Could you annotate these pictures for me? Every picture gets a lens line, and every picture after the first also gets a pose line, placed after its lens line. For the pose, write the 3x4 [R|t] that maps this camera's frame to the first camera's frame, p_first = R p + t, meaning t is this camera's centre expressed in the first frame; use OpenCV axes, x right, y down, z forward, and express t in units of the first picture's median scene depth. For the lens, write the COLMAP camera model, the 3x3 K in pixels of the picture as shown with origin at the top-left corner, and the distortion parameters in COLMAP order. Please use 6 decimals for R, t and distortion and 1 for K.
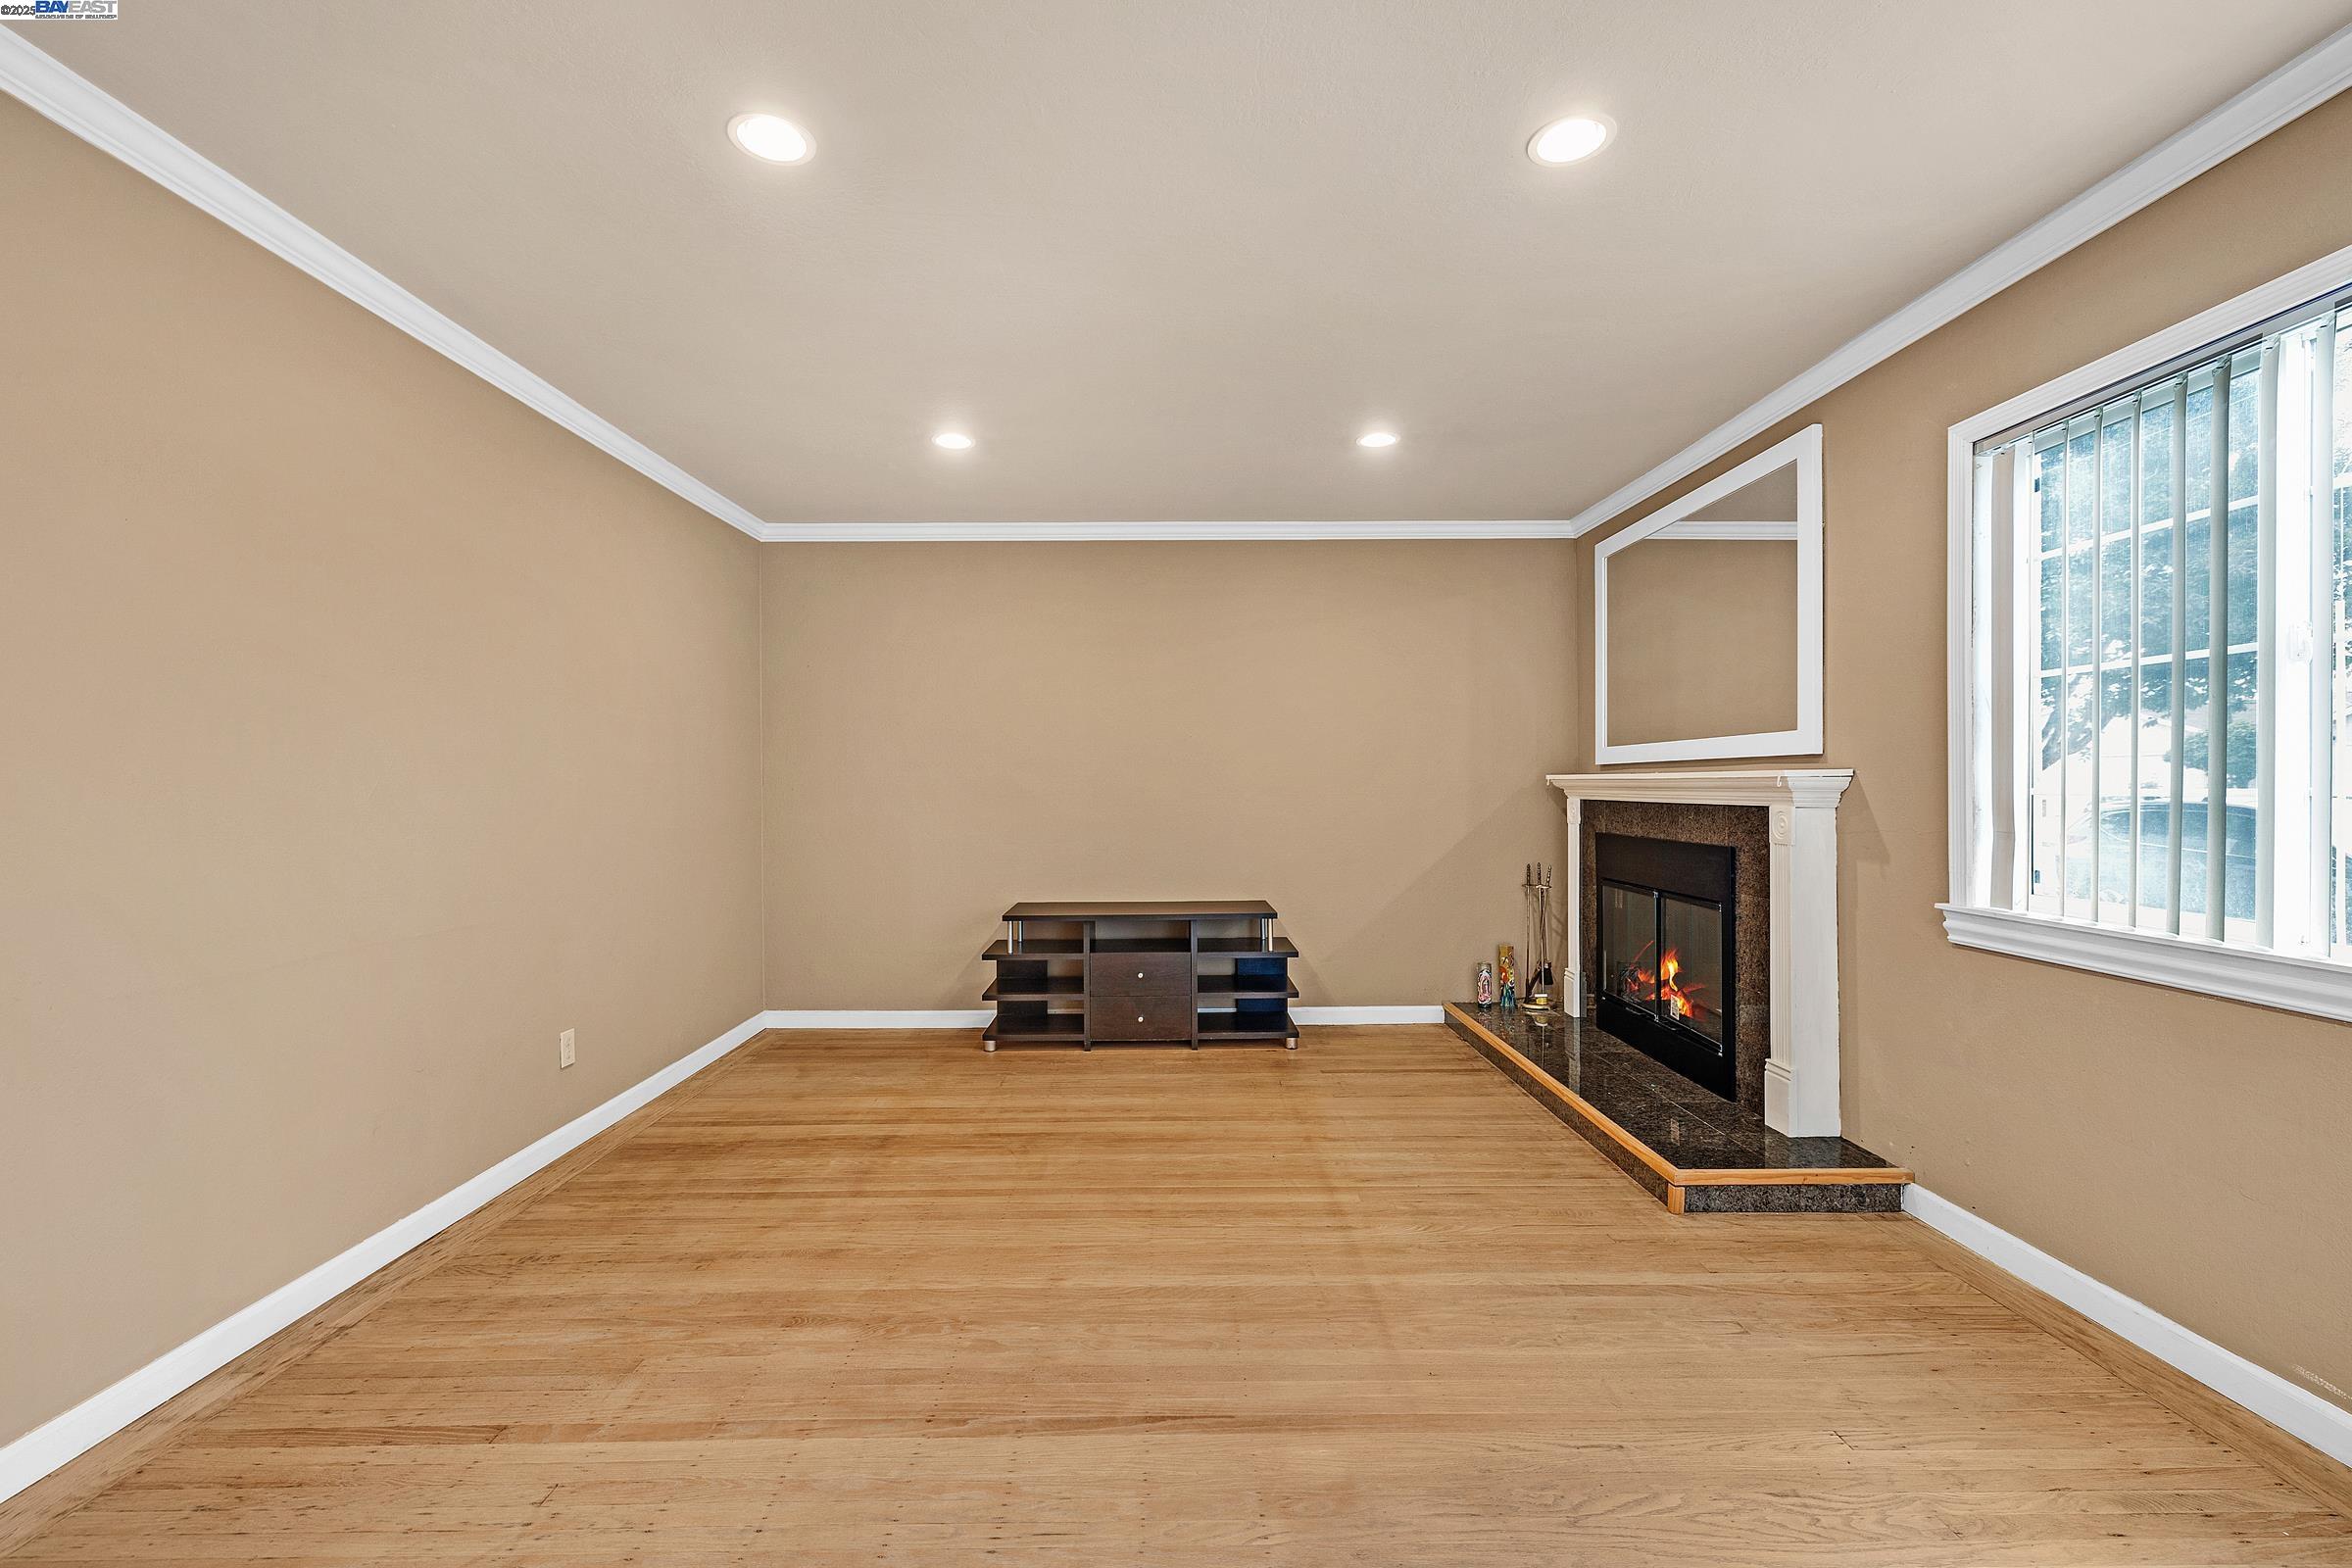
lens RADIAL K [[987.8, 0, 1172.9], [0, 987.8, 785.5], [0, 0, 1]] dist [-0.001070, 0.000513]
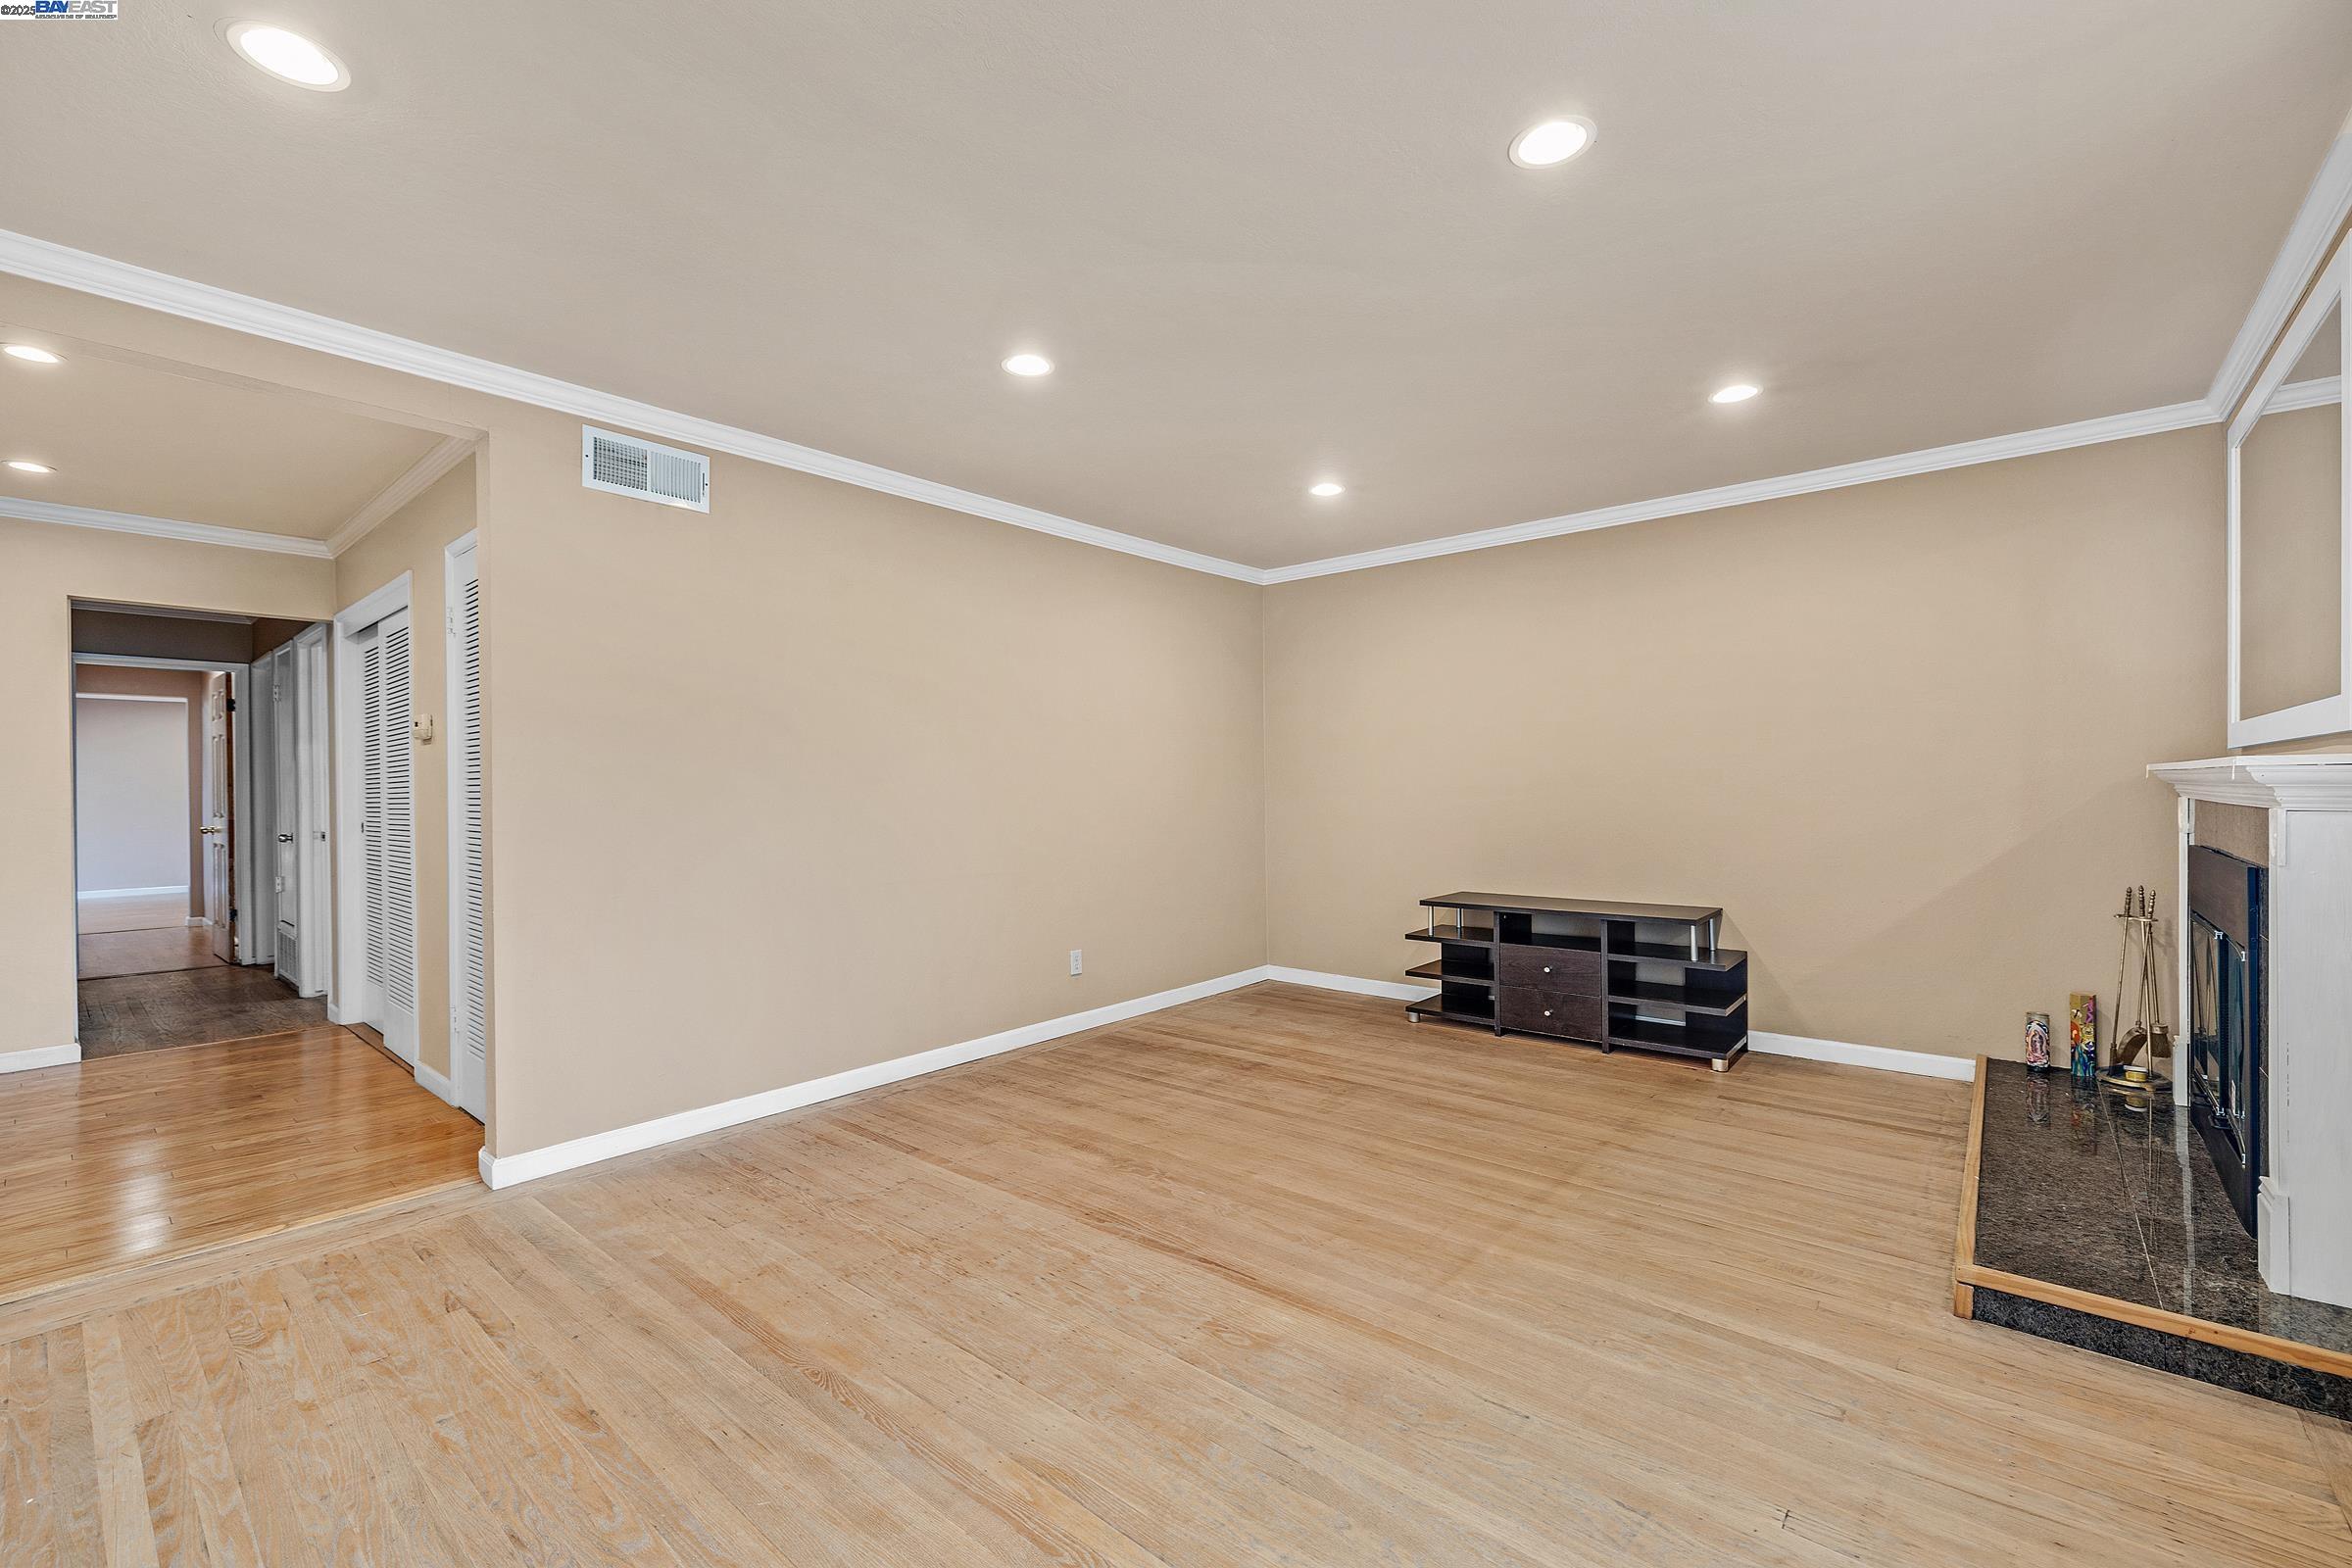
lens RADIAL K [[987.8, 0, 1170.1], [0, 987.8, 787.3], [0, 0, 1]] dist [-0.001070, 0.000513]
pose [[0.753296, -0.000931, -0.657681, 0.440768], [0.005217, 0.999976, 0.004560, -0.000386], [0.657661, -0.006866, 0.753283, -0.013747]]
